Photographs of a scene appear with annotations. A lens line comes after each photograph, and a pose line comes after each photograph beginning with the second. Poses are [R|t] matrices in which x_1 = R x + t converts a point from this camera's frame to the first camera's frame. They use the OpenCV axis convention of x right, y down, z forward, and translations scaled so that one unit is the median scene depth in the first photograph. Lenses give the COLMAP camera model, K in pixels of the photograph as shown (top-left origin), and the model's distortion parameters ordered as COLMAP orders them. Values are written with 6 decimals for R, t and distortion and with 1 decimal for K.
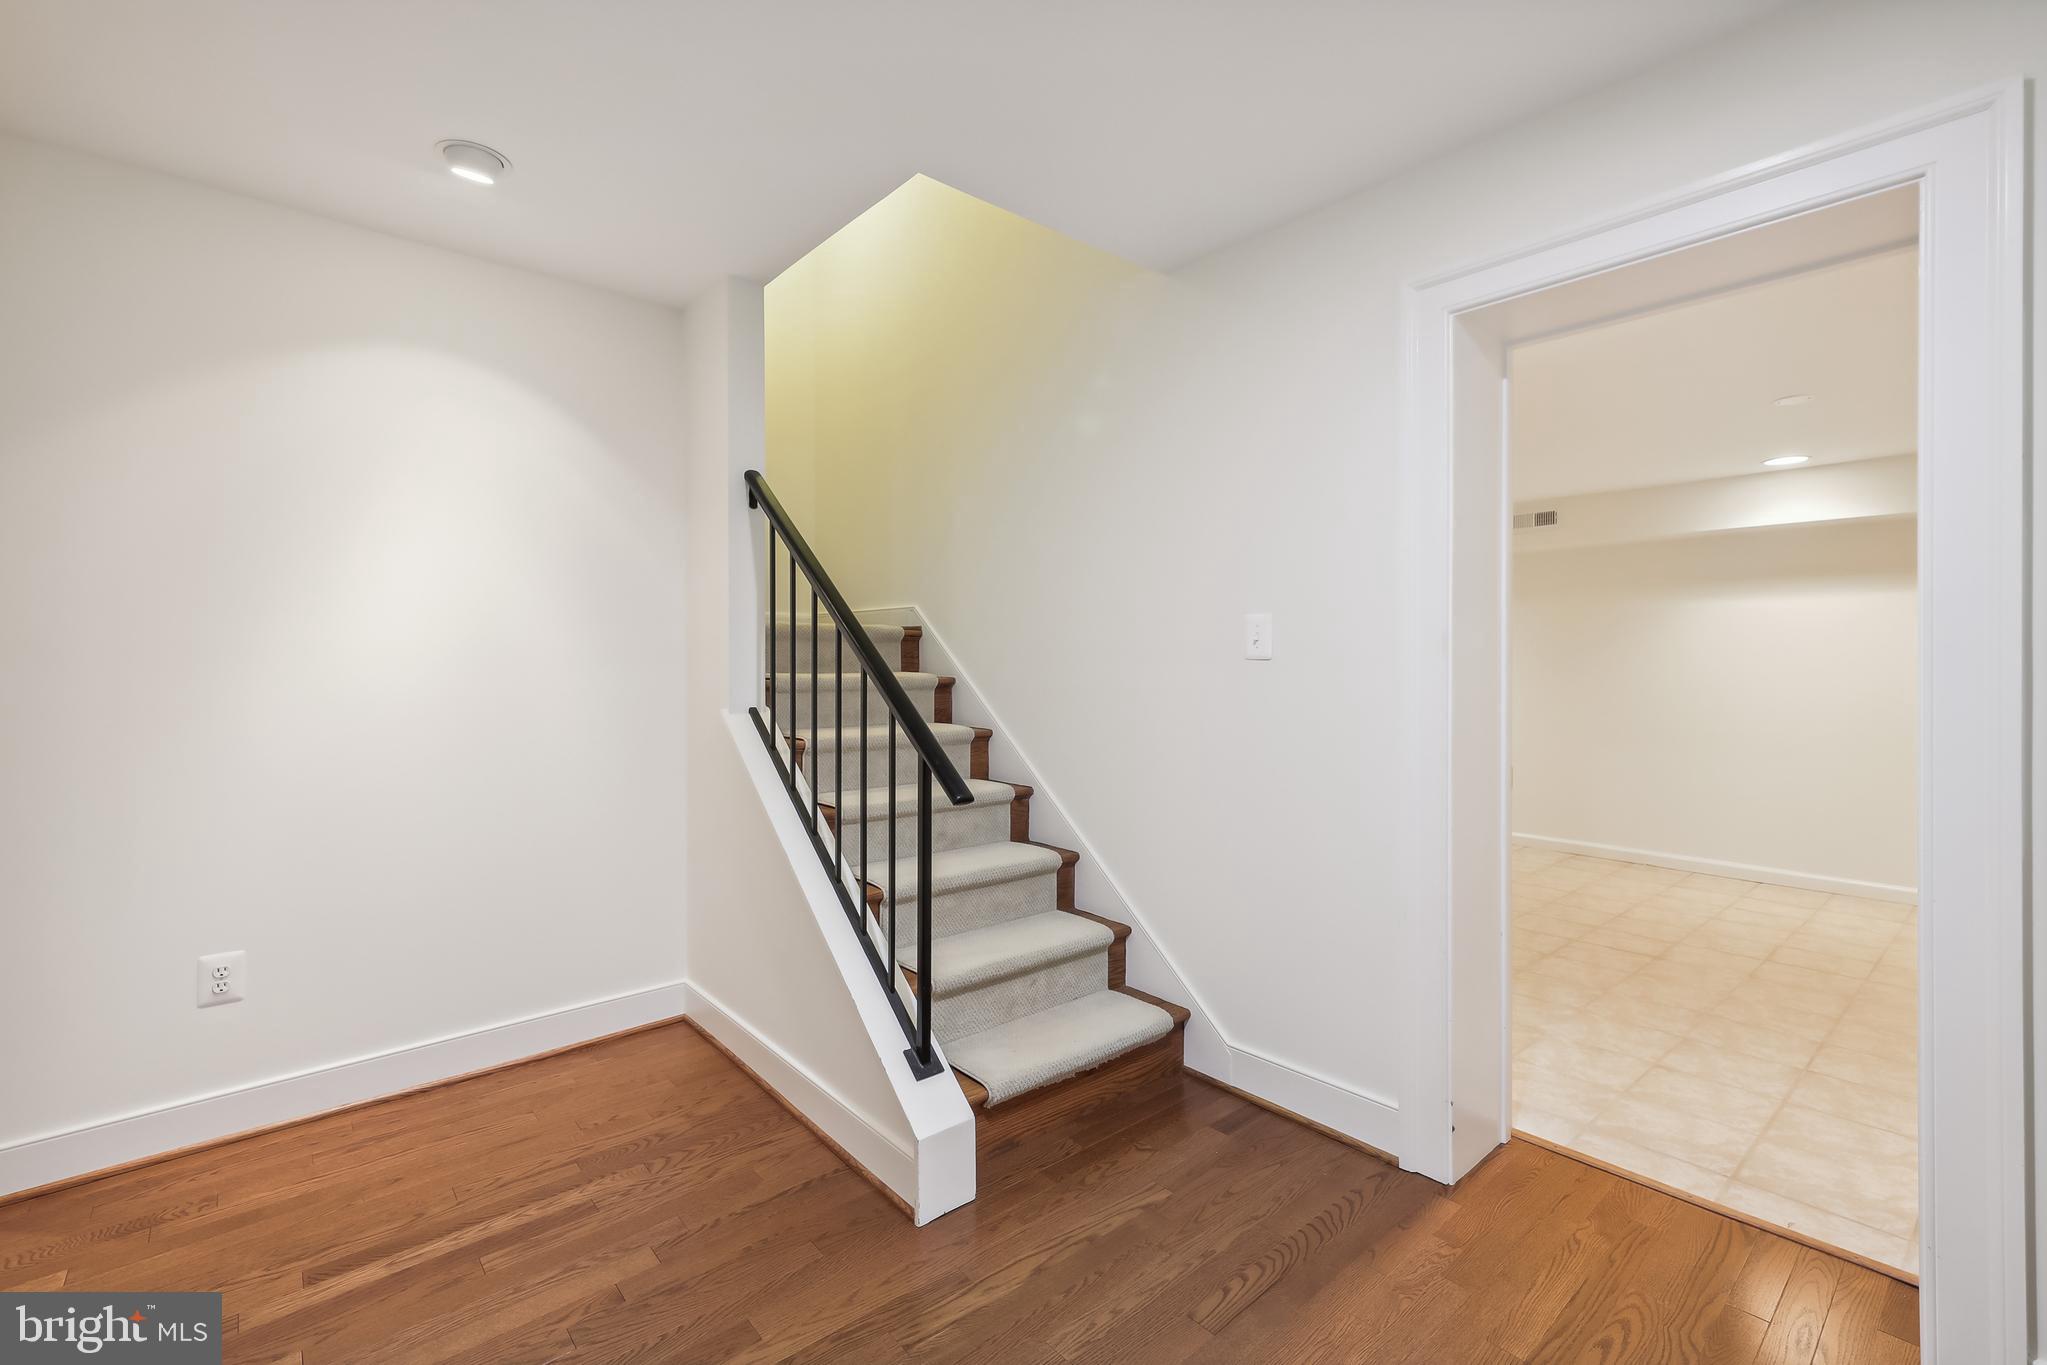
lens RADIAL K [[843.0, 0, 1023.5], [0, 843.0, 682.5], [0, 0, 1]] dist [-0.012215, 0.000069]
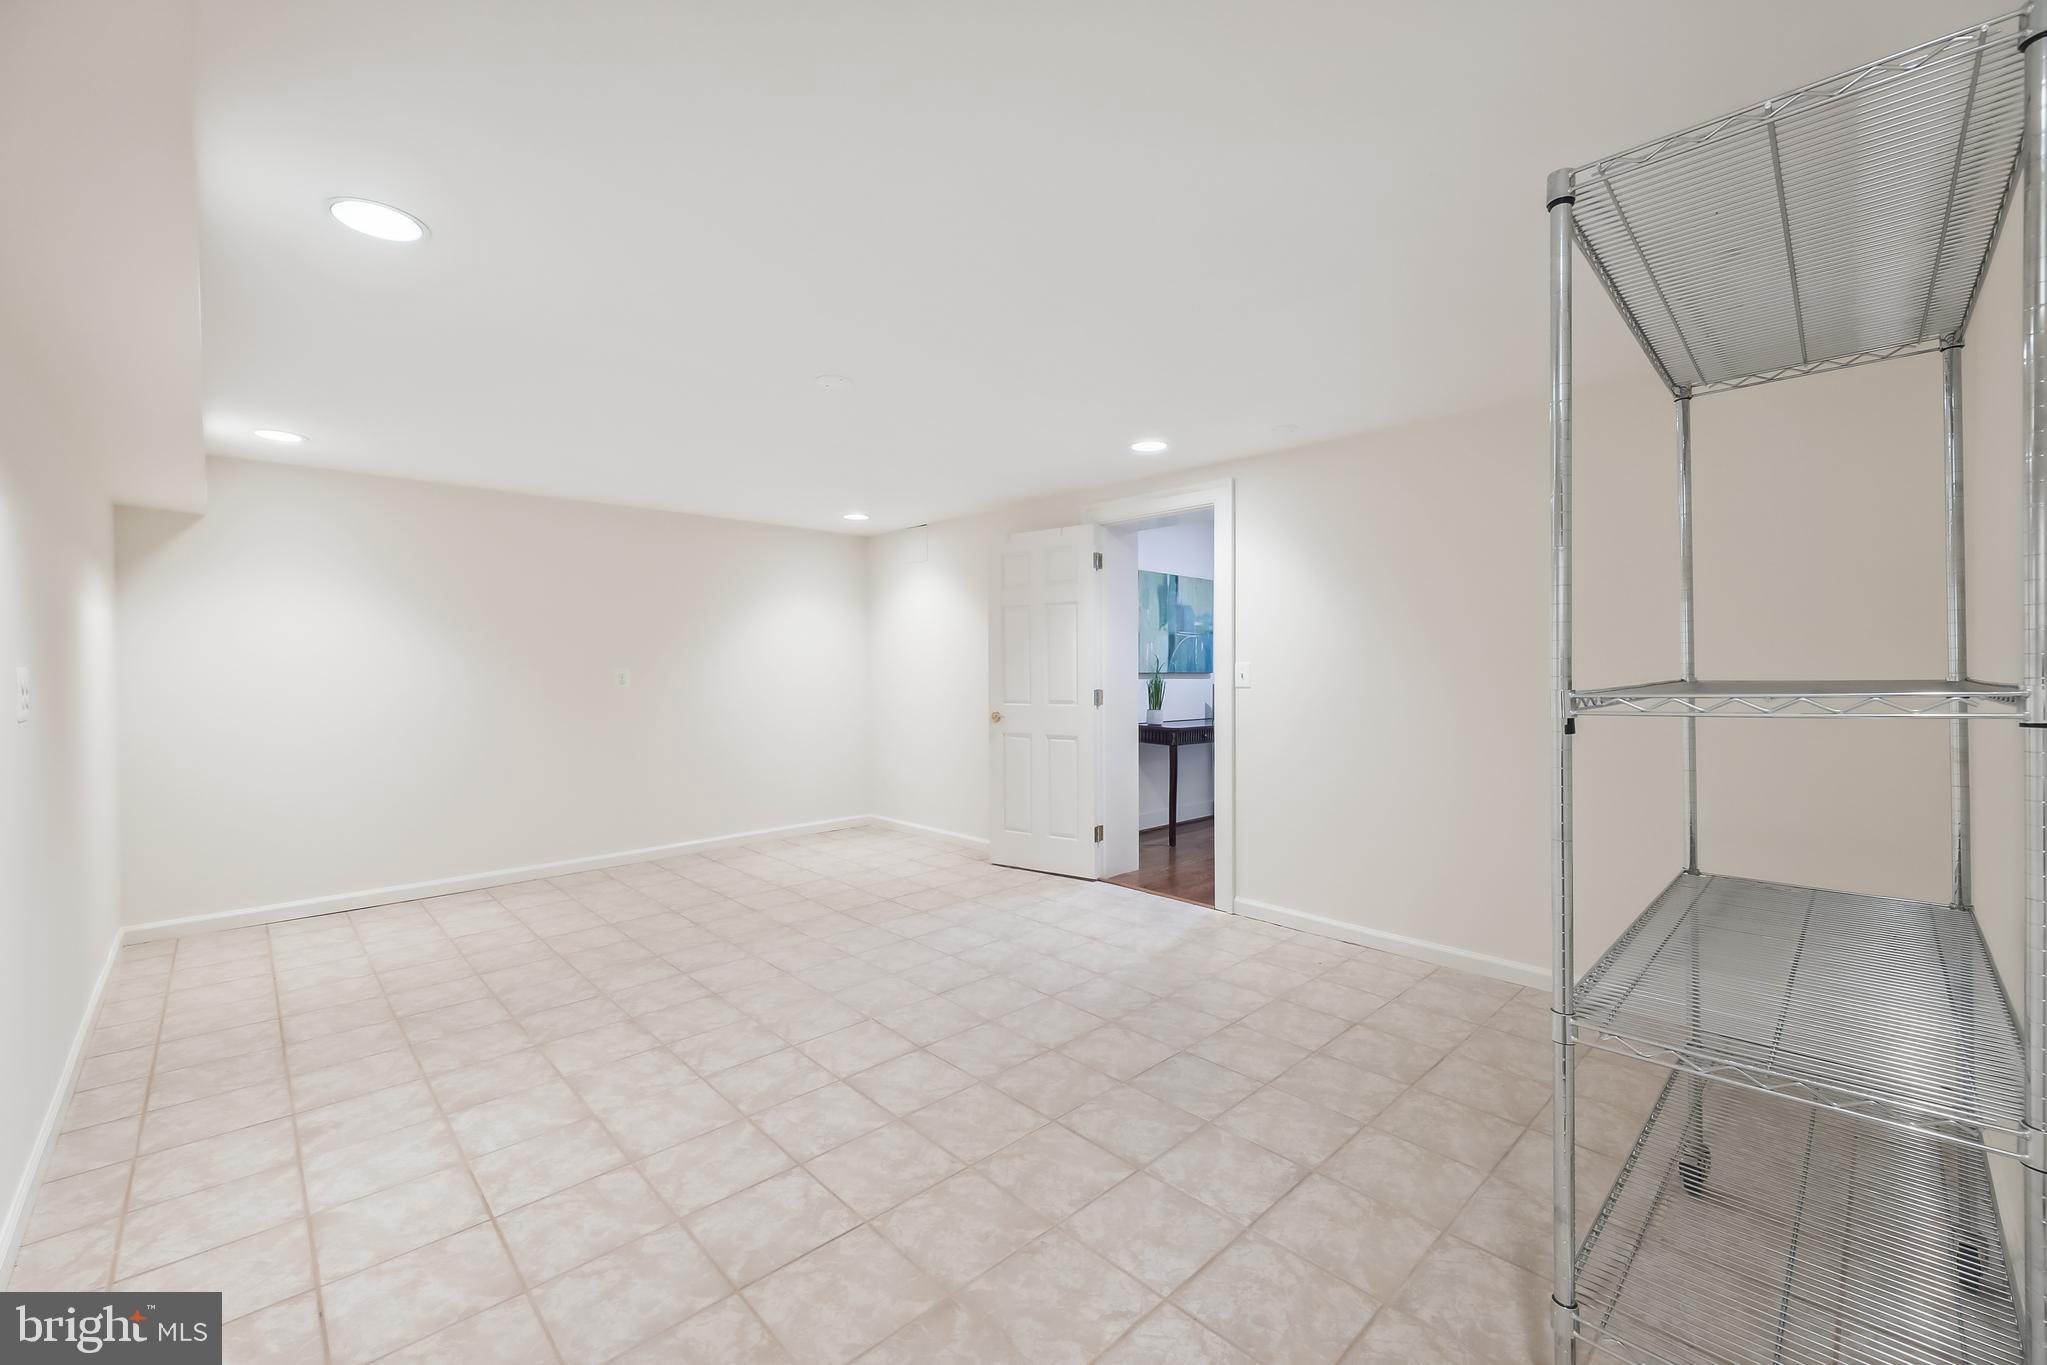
lens RADIAL K [[830.0, 0, 1017.9], [0, 830.0, 670.4], [0, 0, 1]] dist [0.000447, -0.003262]
pose [[-0.998339, 0.006662, -0.057220, 0.567432], [0.005141, 0.999631, 0.026676, -0.032275], [0.057376, 0.026337, -0.998005, 1.416630]]
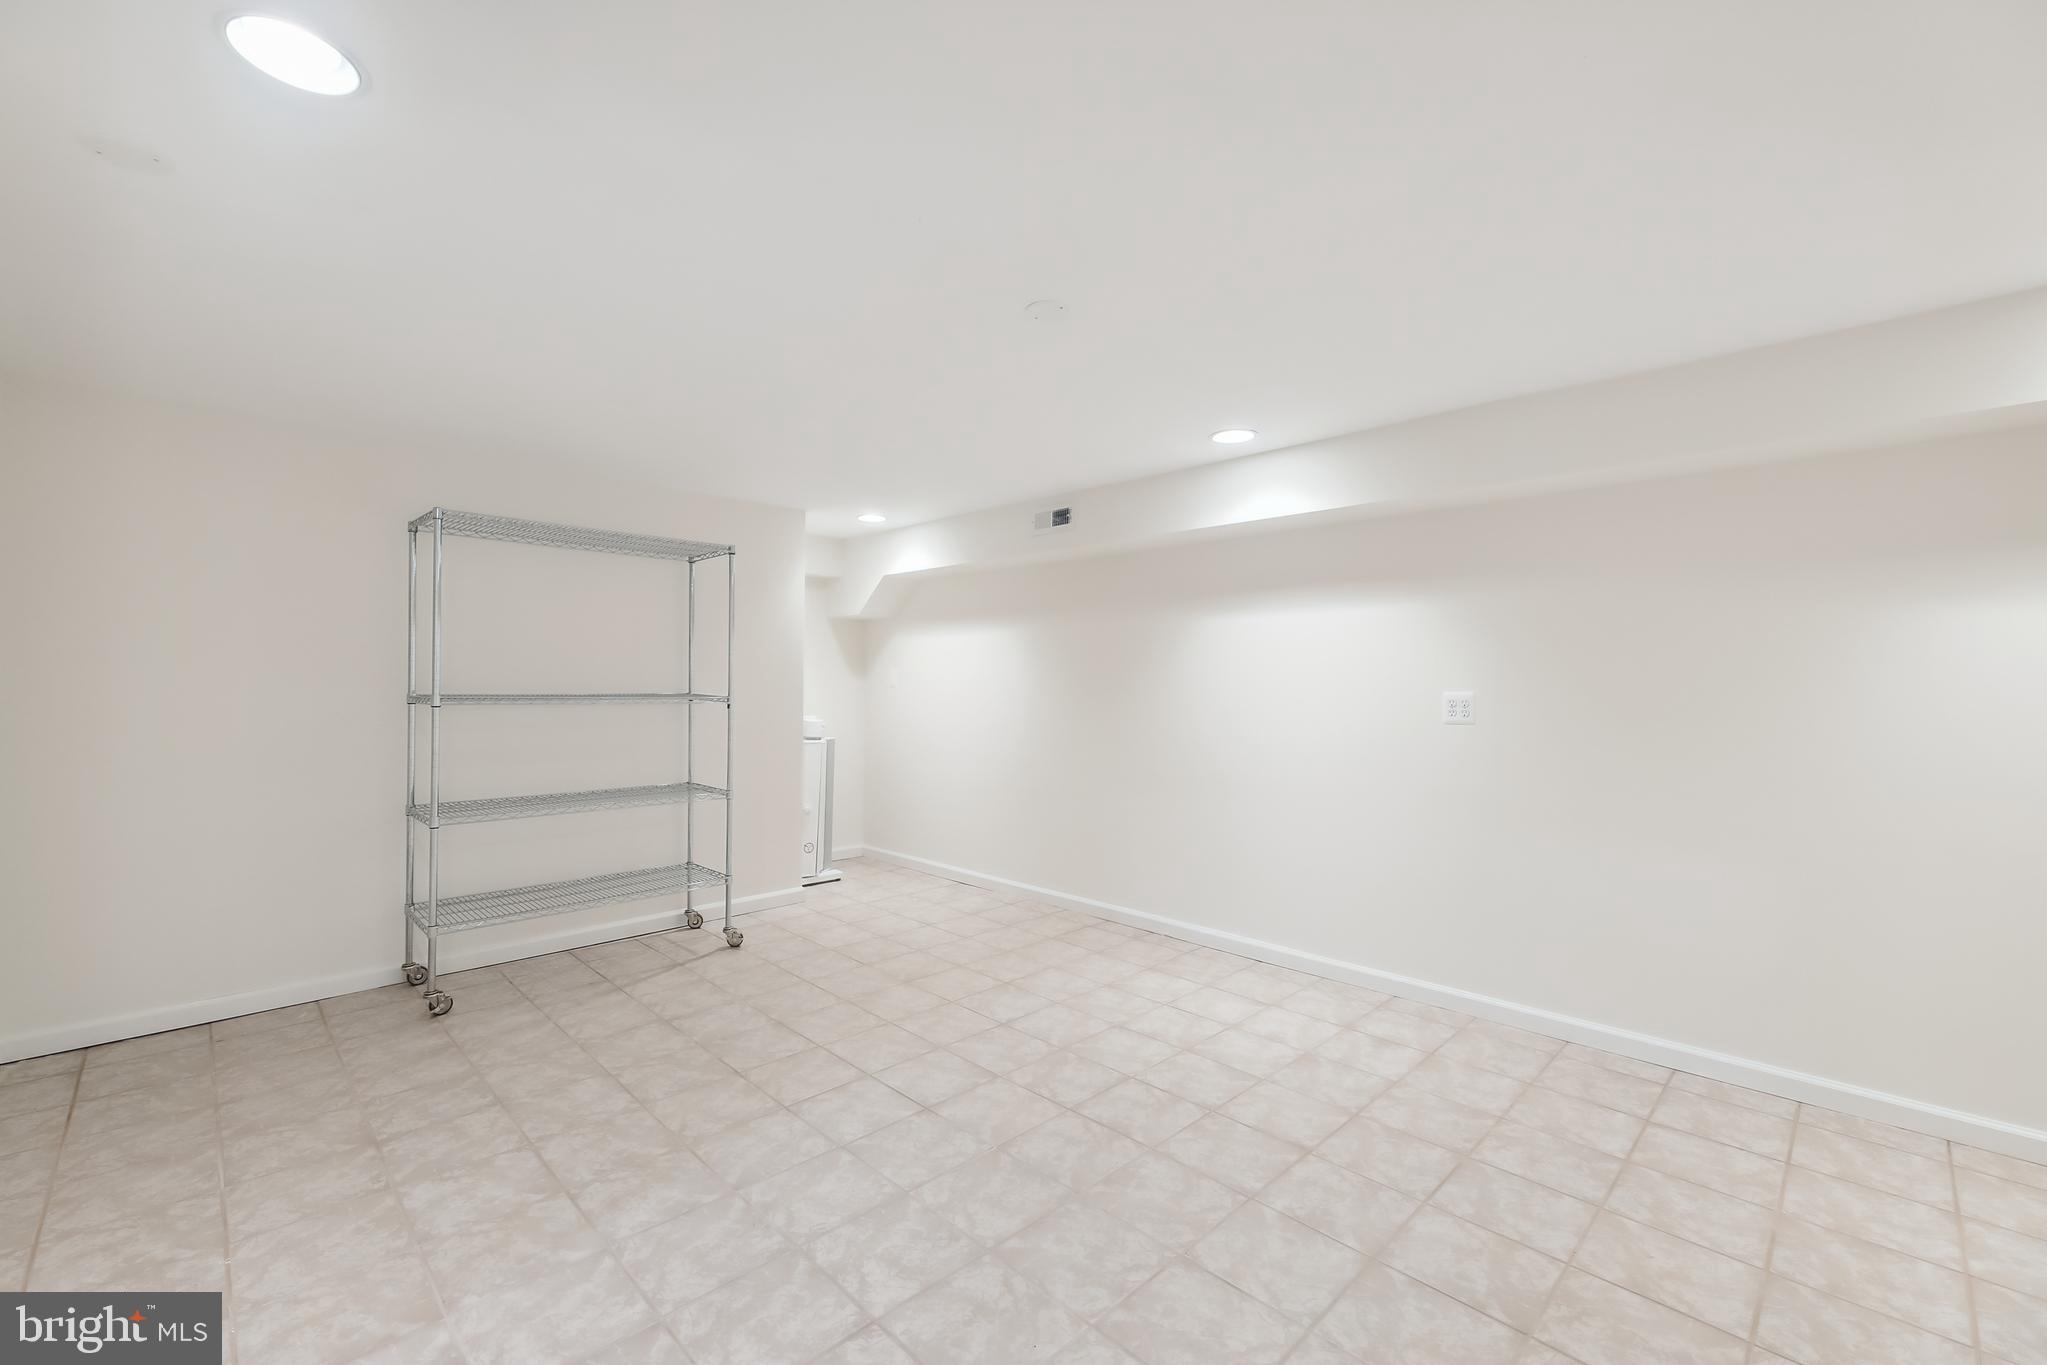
lens RADIAL K [[830.0, 0, 1017.9], [0, 830.0, 670.4], [0, 0, 1]] dist [0.000447, -0.003262]
pose [[0.996916, 0.011209, 0.077672, 0.620180], [-0.007778, 0.998986, -0.044336, -0.008179], [-0.078090, 0.043595, 0.995993, 0.227980]]
